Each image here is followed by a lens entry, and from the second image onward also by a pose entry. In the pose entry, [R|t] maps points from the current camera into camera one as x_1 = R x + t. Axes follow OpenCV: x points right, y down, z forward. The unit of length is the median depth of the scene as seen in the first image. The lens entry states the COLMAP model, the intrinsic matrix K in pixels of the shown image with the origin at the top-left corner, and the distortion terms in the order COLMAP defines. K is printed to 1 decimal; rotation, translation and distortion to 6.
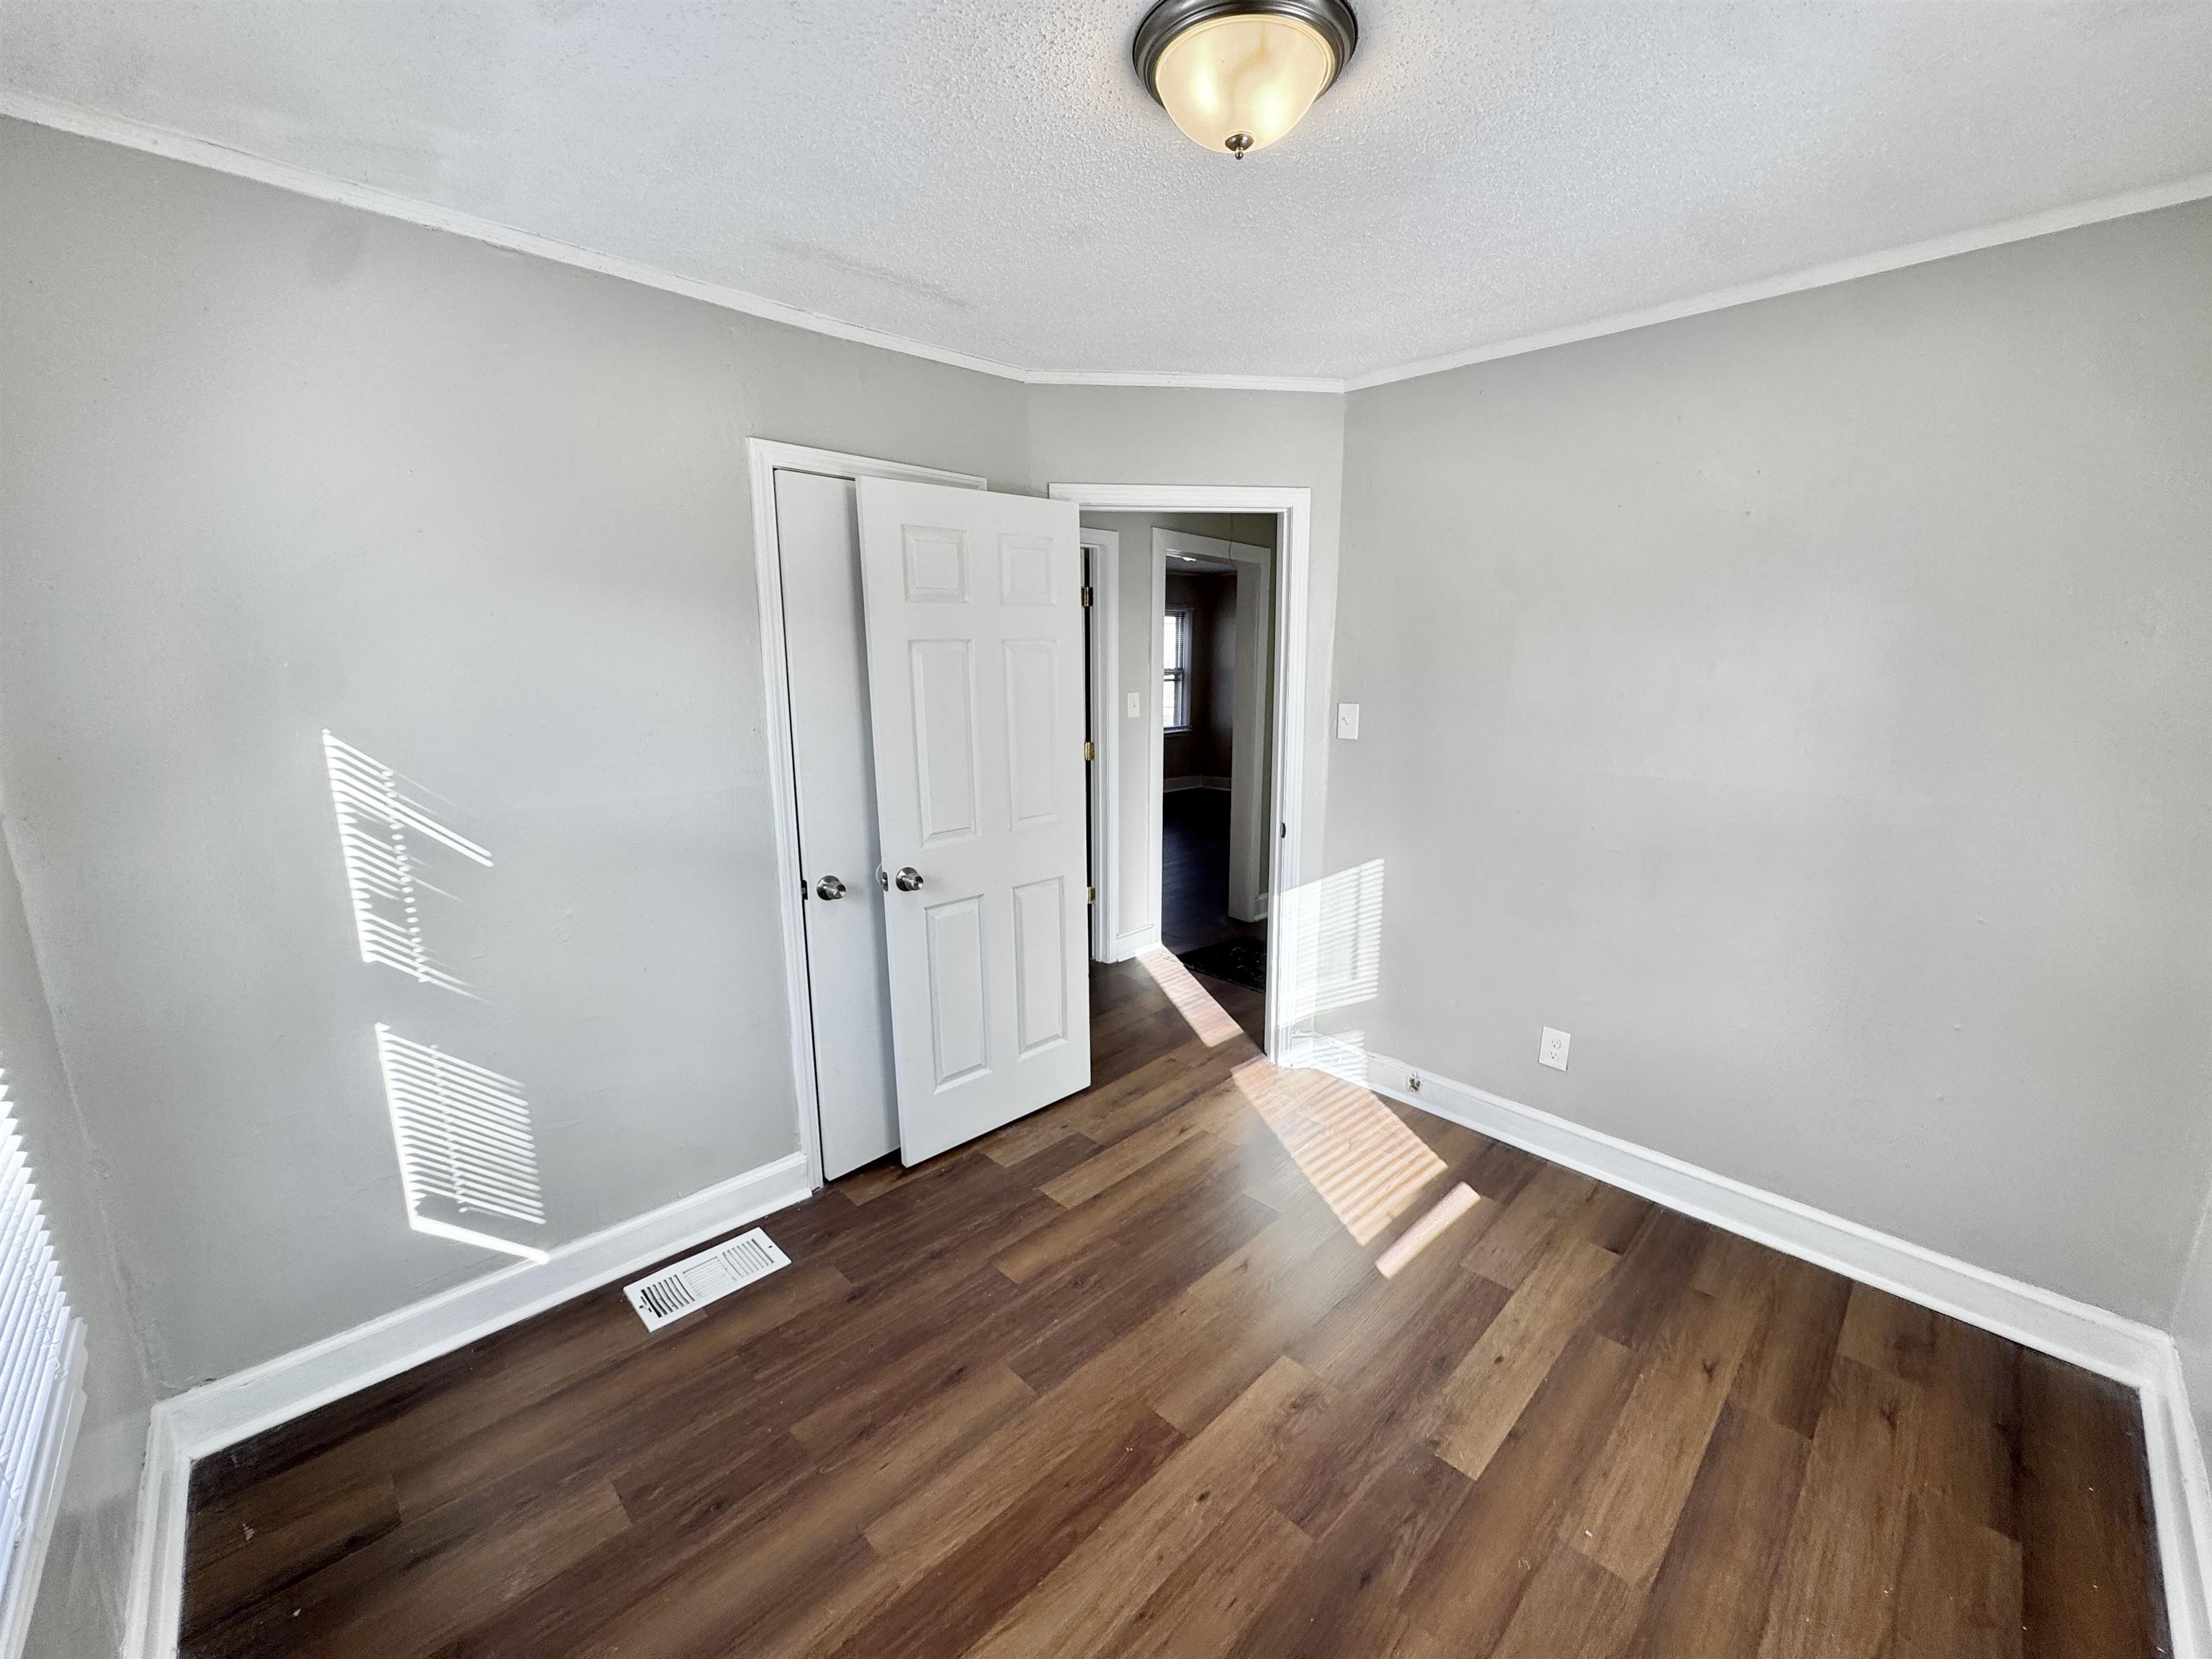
lens RADIAL K [[881.7, 0, 1109.7], [0, 881.7, 831.6], [0, 0, 1]] dist [-0.001108, 0.000073]
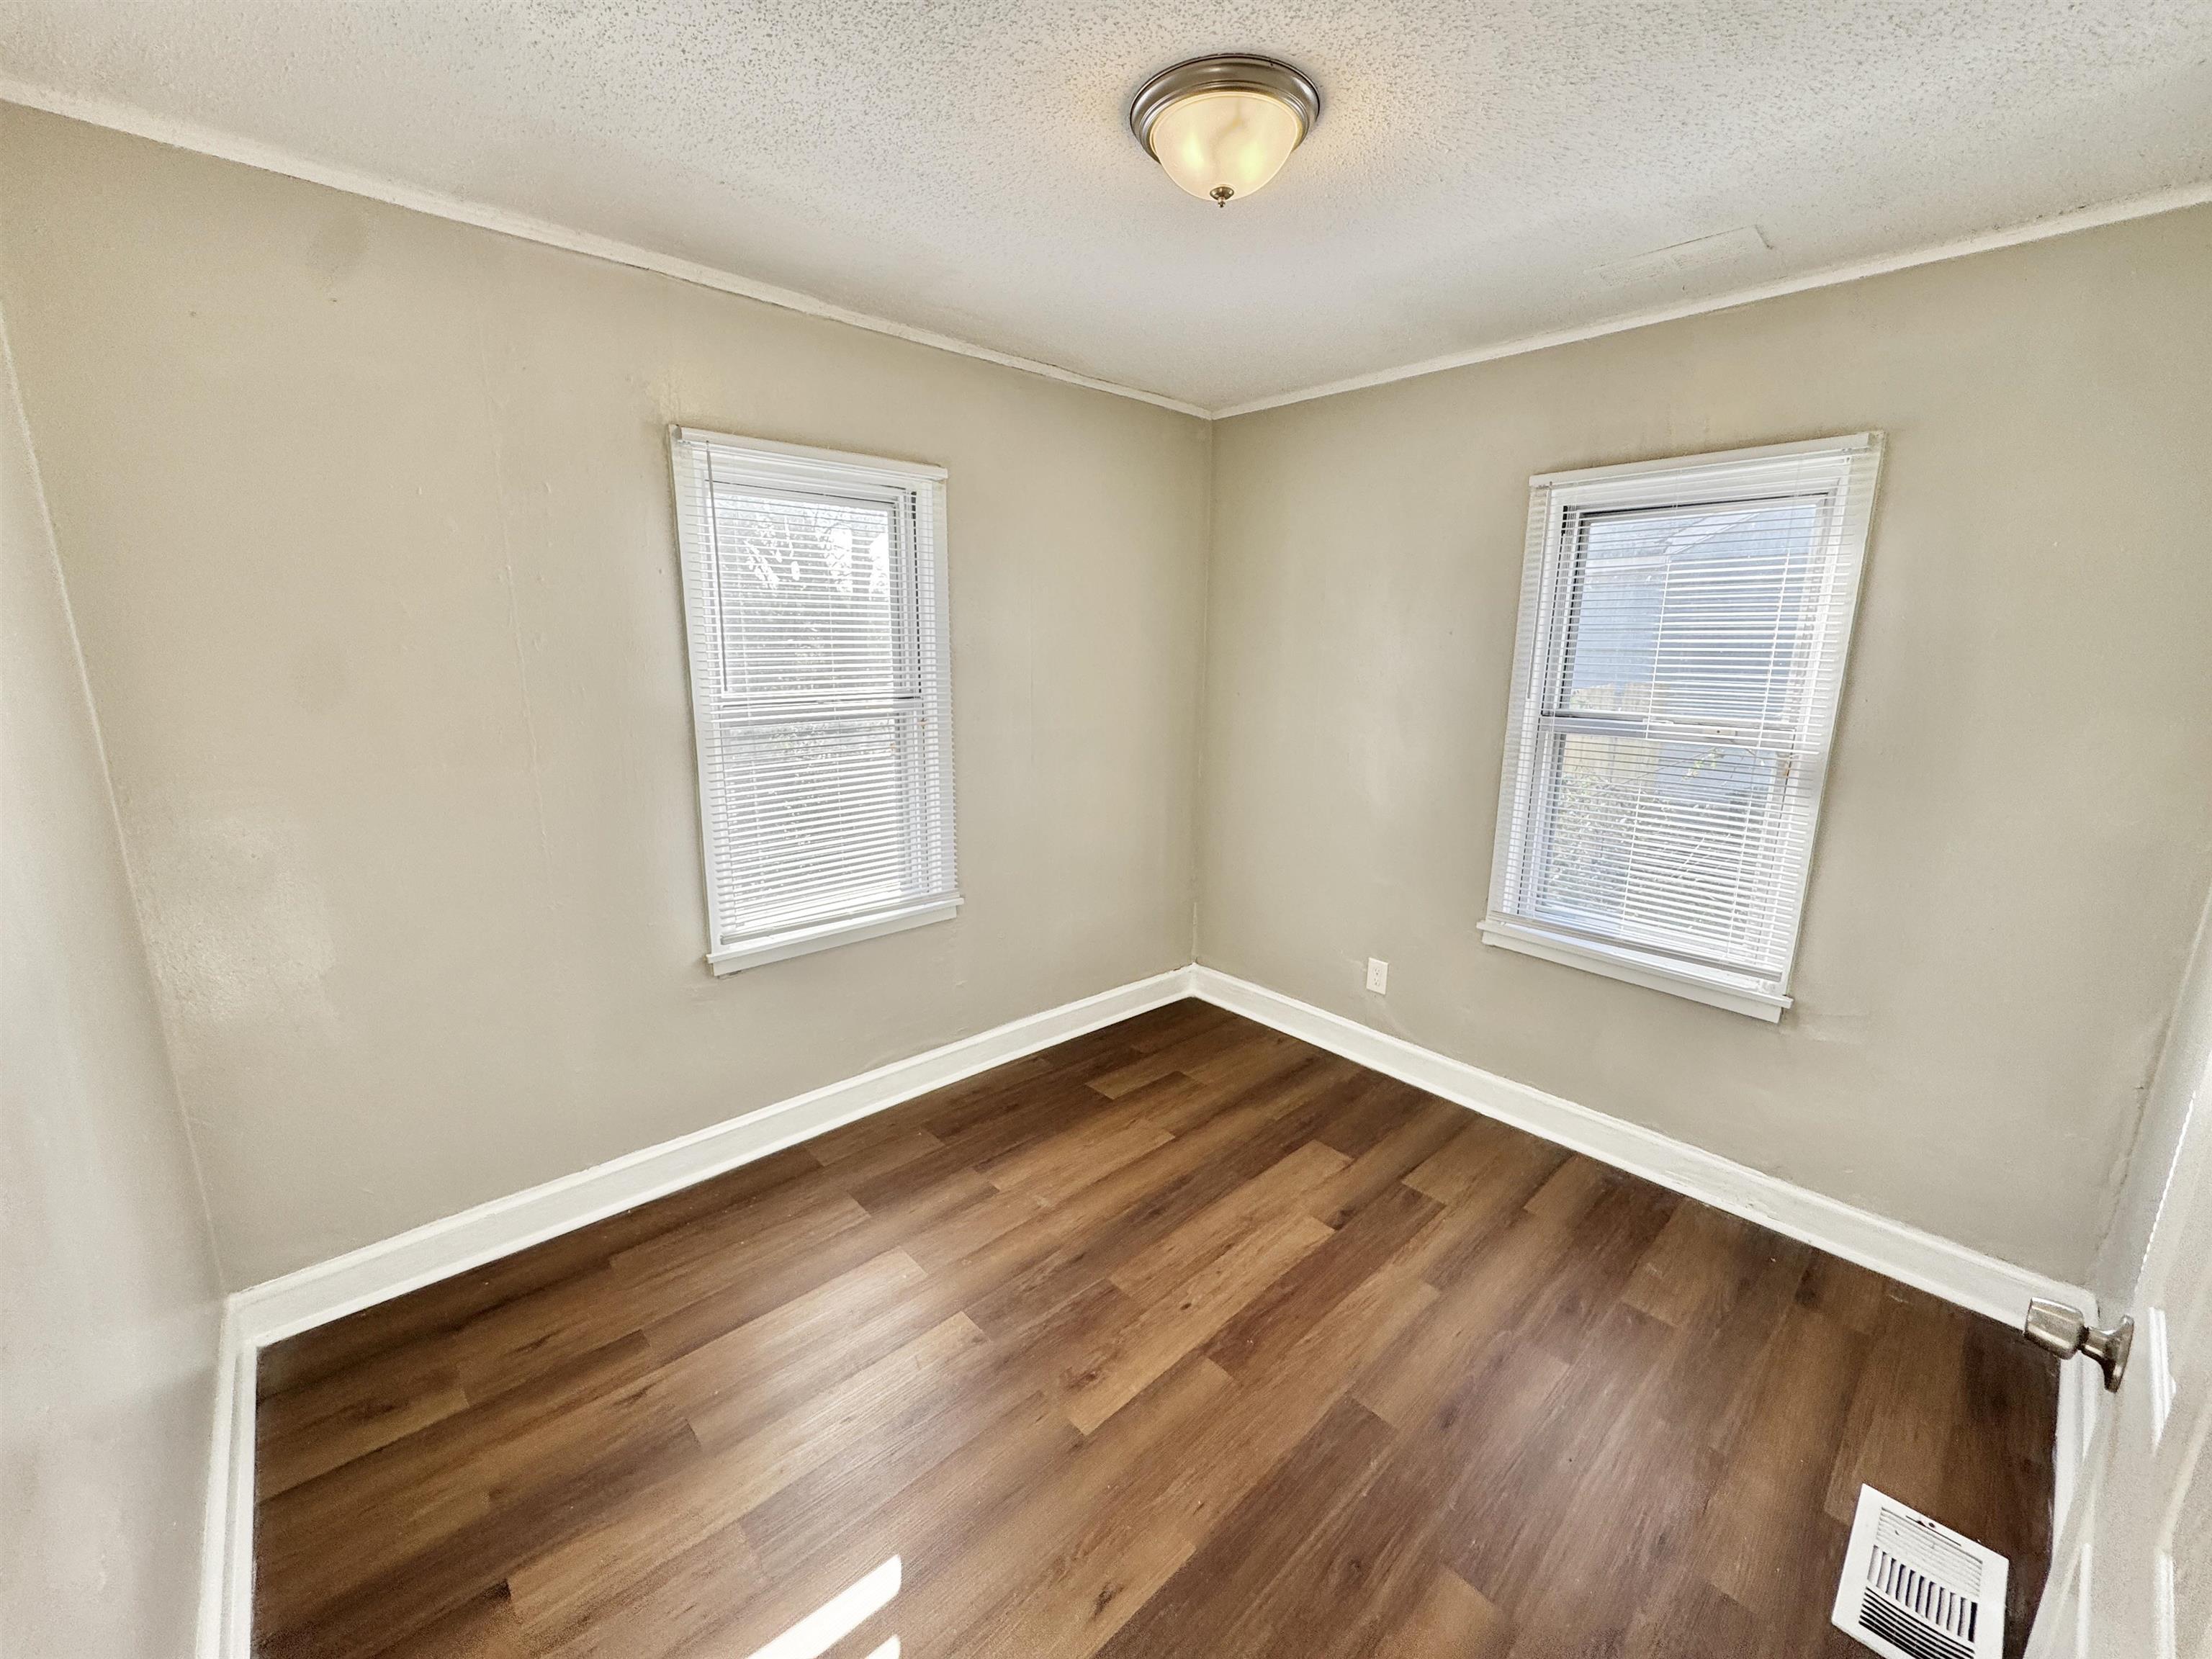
lens RADIAL K [[881.7, 0, 1109.7], [0, 881.7, 831.6], [0, 0, 1]] dist [-0.001108, 0.000073]
pose [[-0.999635, -0.015193, 0.022336, 0.162868], [-0.004844, 0.914266, 0.405086, -0.308082], [-0.026575, 0.404830, -0.914006, 1.548098]]
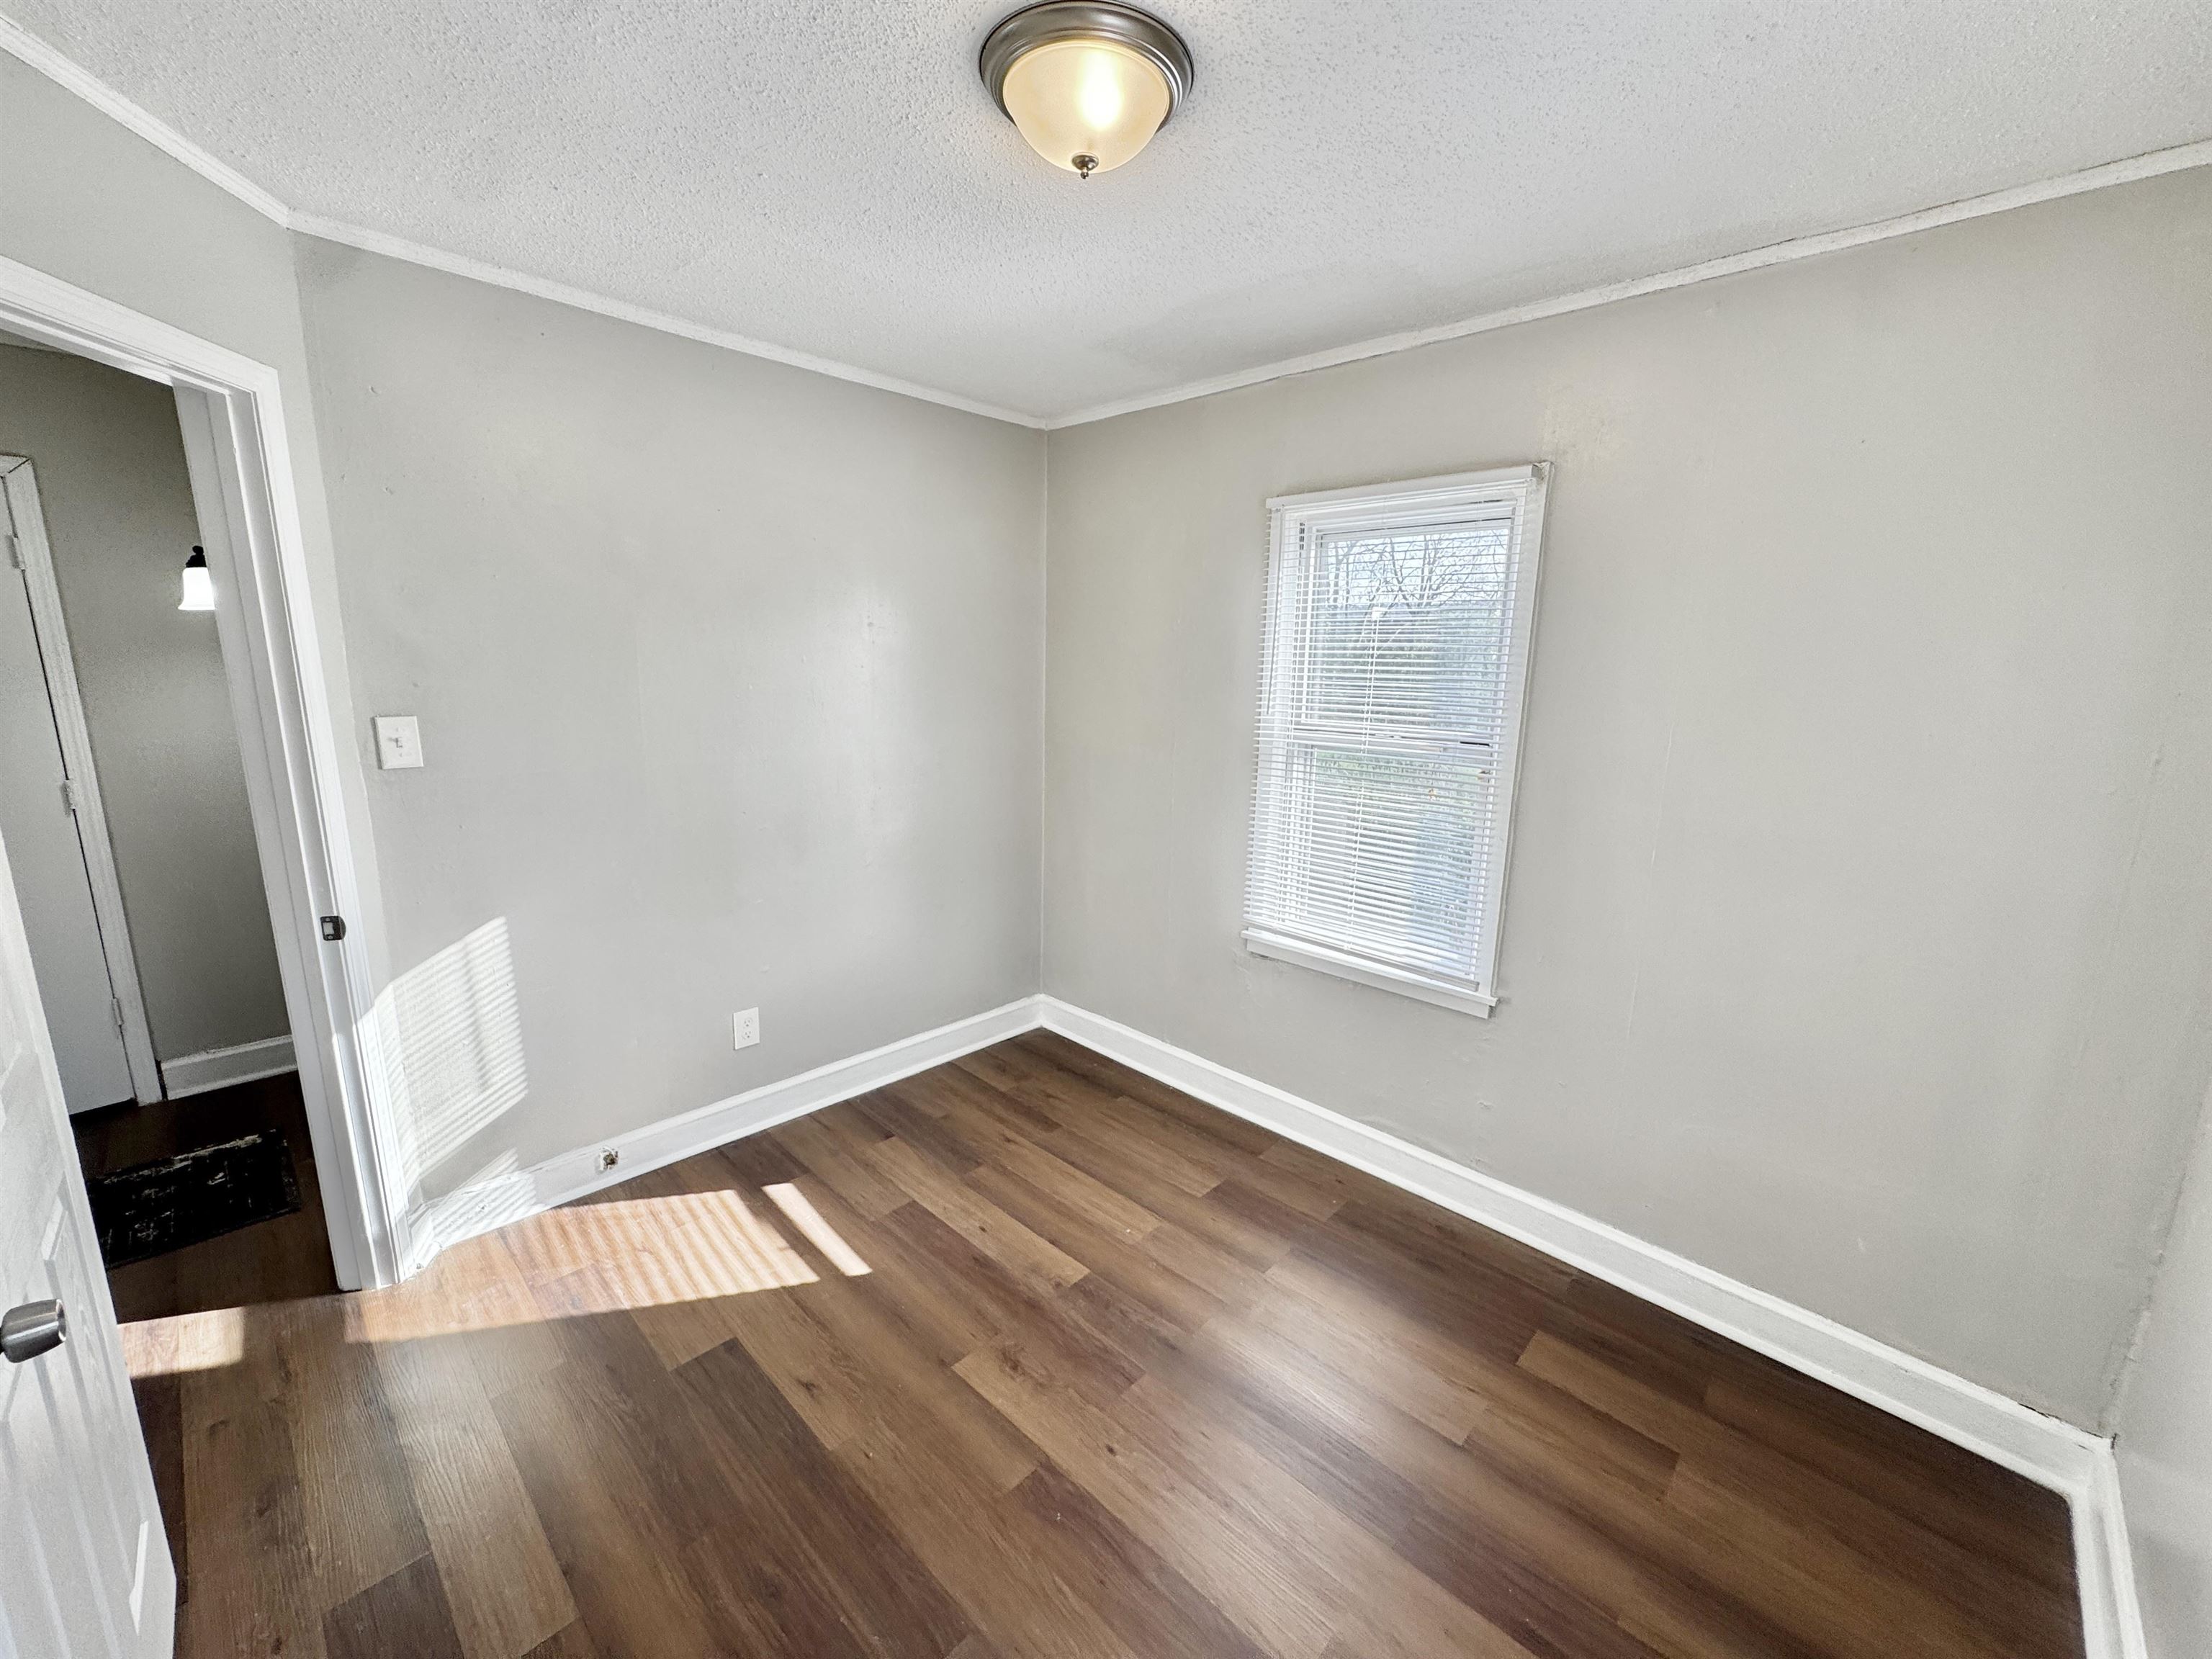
lens RADIAL K [[881.7, 0, 1109.7], [0, 881.7, 831.6], [0, 0, 1]] dist [-0.001108, 0.000073]
pose [[-0.033204, -0.193594, 0.980520, -0.653368], [0.177078, 0.964400, 0.196408, -0.144174], [-0.983636, 0.180150, 0.002259, 0.712458]]
